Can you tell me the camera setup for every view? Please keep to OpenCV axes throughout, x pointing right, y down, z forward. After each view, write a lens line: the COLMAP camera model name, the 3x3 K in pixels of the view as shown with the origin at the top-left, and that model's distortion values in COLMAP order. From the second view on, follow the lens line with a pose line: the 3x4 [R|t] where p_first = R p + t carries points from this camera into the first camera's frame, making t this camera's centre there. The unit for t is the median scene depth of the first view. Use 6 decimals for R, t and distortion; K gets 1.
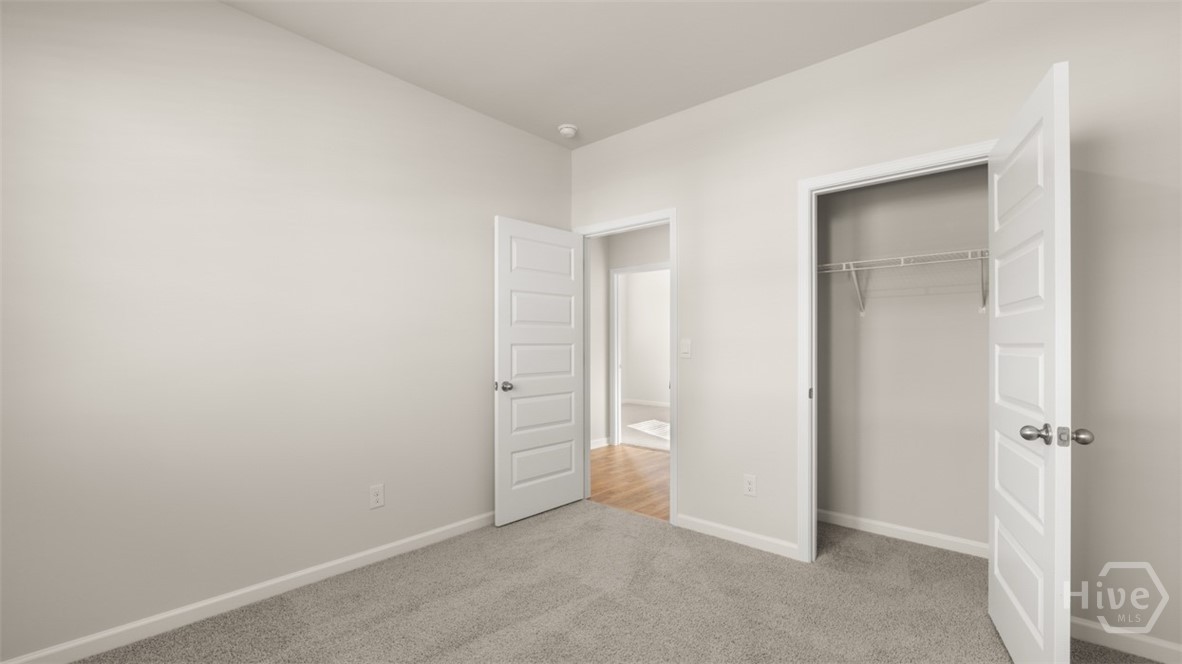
lens RADIAL K [[514.6, 0, 596.0], [0, 514.6, 336.9], [0, 0, 1]] dist [0.002585, -0.000071]
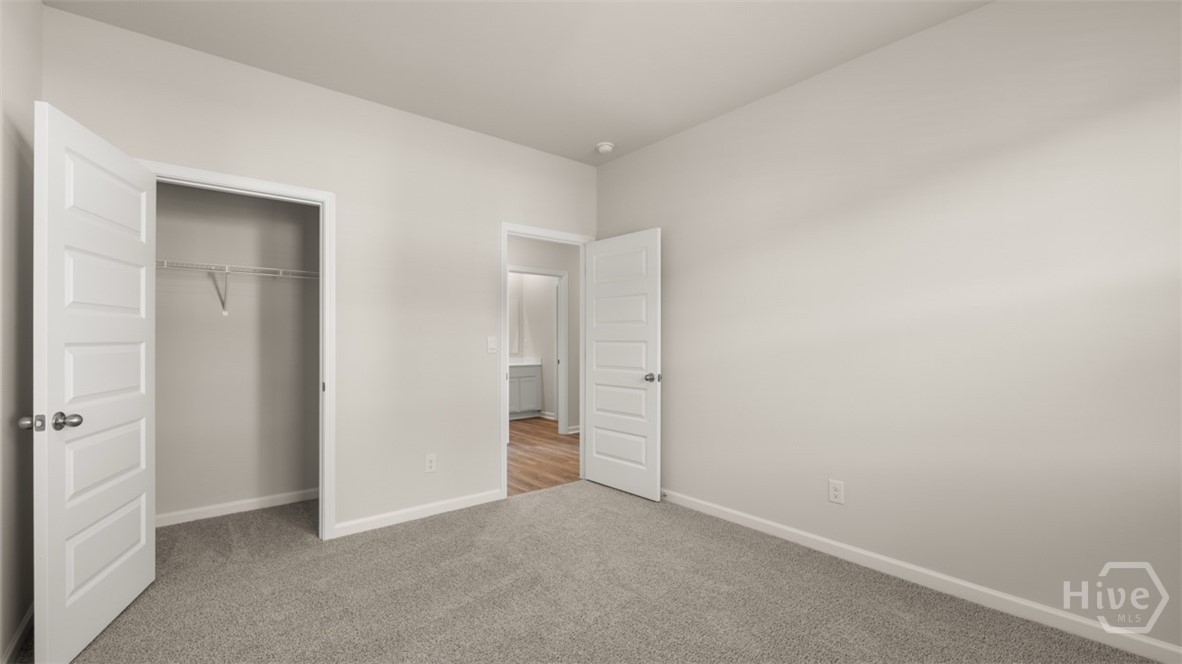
lens RADIAL K [[485.2, 0, 585.2], [0, 485.2, 334.3], [0, 0, 1]] dist [-0.000429, -0.000072]
pose [[0.184224, 0.024370, 0.982582, -0.580202], [-0.000221, 0.999694, -0.024753, 0.016890], [-0.982884, 0.004343, 0.184173, 0.359016]]
